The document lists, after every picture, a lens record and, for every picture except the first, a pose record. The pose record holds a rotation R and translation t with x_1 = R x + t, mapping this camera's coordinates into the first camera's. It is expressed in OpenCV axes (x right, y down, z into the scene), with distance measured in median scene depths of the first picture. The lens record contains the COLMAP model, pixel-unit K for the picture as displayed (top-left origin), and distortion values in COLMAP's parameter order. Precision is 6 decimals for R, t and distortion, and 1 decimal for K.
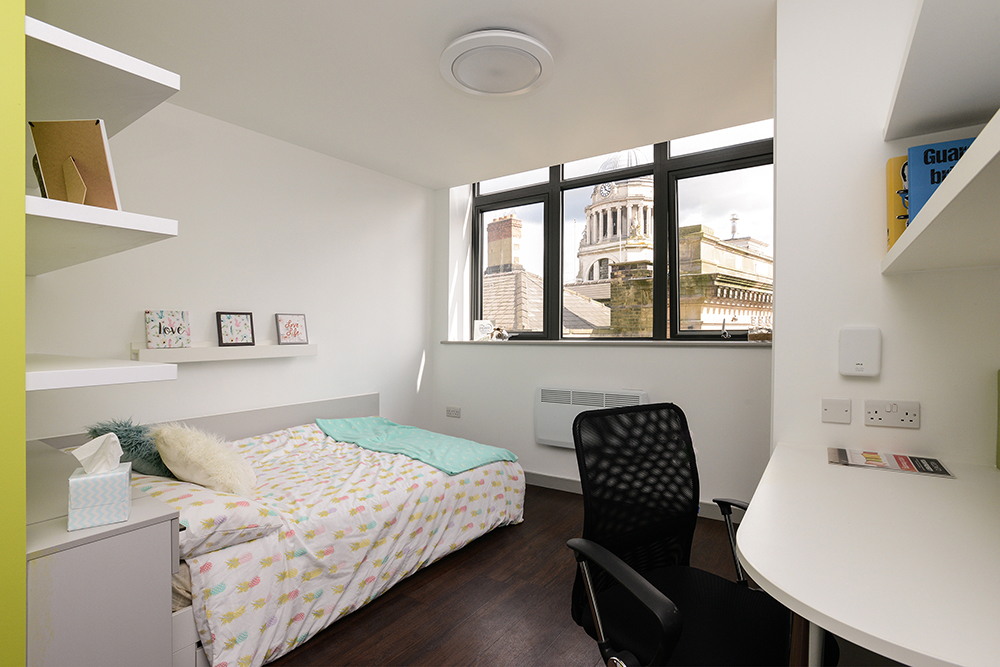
lens RADIAL K [[492.5, 0, 500.0], [0, 492.5, 333.5], [0, 0, 1]] dist [-0.001892, 0.000127]
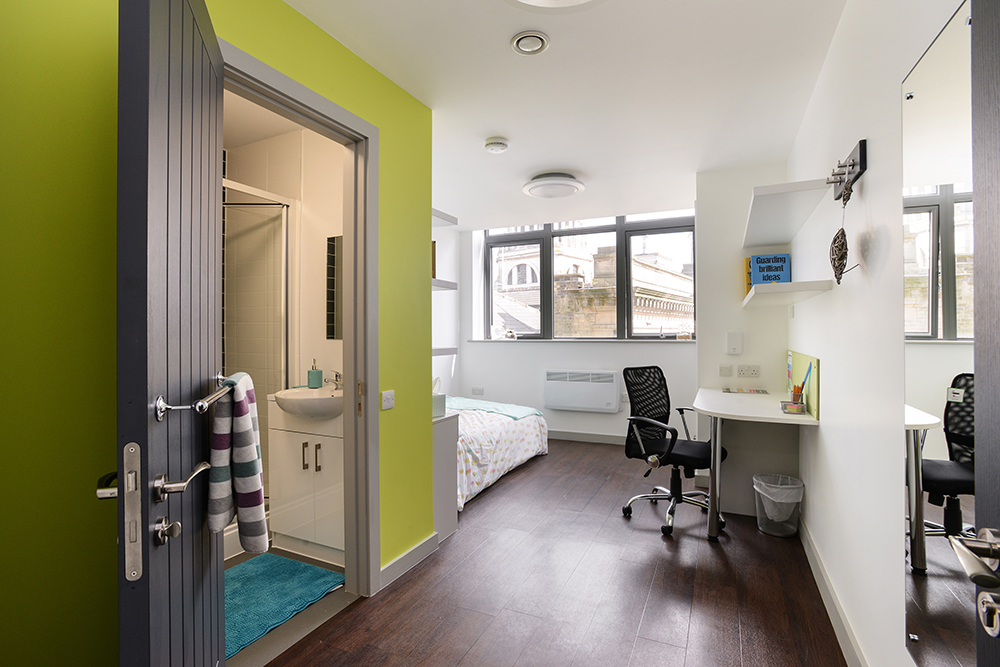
lens RADIAL K [[477.9, 0, 497.1], [0, 477.9, 307.9], [0, 0, 1]] dist [0.000392, -0.000084]
pose [[0.988924, 0.010382, 0.148061, -0.248696], [-0.001661, 0.998262, -0.058909, 0.003307], [-0.148415, 0.058011, 0.987222, -0.375712]]
